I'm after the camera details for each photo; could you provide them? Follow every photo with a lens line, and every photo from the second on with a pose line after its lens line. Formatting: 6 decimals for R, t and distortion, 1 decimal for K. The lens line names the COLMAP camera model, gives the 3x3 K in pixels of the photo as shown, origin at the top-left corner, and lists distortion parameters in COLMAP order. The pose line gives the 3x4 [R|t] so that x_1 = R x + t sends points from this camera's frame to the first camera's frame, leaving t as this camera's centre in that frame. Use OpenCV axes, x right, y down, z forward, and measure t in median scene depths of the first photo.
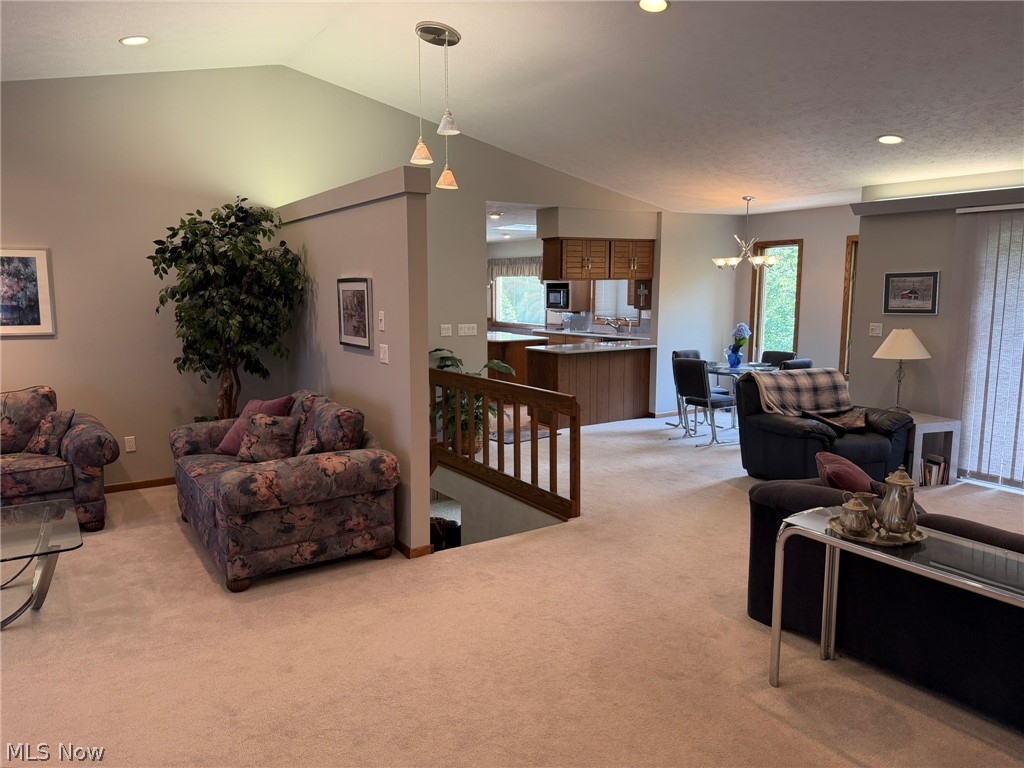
lens RADIAL K [[707.1, 0, 509.0], [0, 707.1, 387.7], [0, 0, 1]] dist [0.094363, -0.128716]
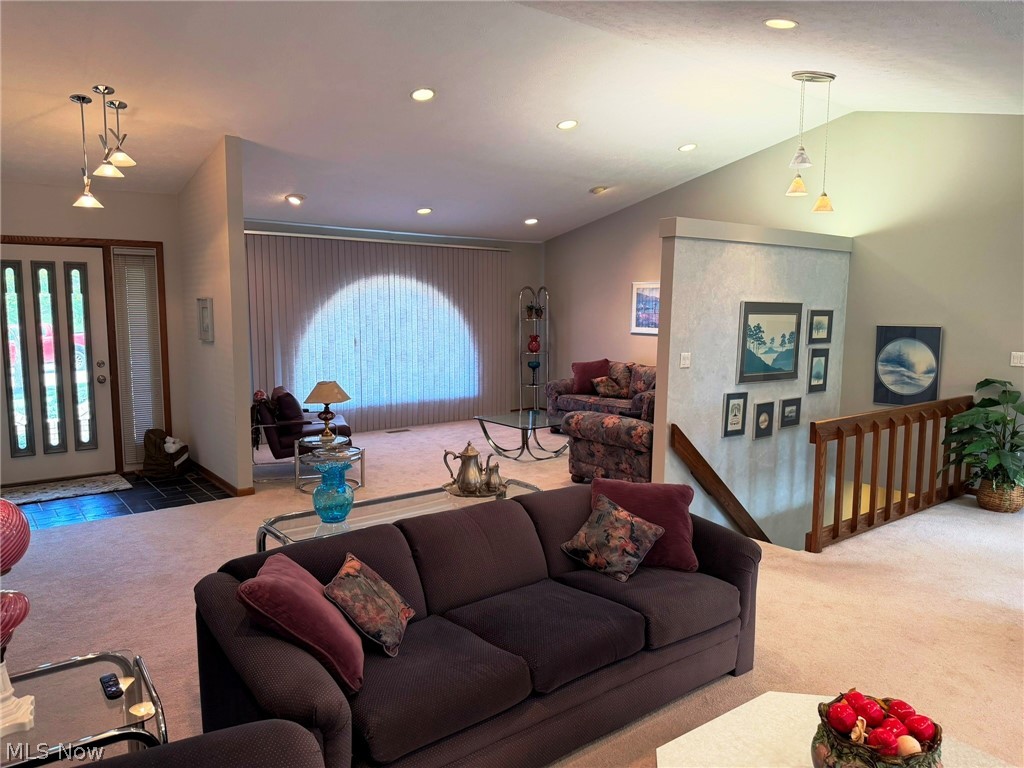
lens RADIAL K [[707.1, 0, 509.0], [0, 707.1, 387.7], [0, 0, 1]] dist [0.094363, -0.128716]
pose [[0.067810, 0.113063, -0.991271, 1.210355], [-0.141939, 0.984545, 0.102586, -0.088194], [0.987550, 0.133744, 0.082810, 0.628814]]
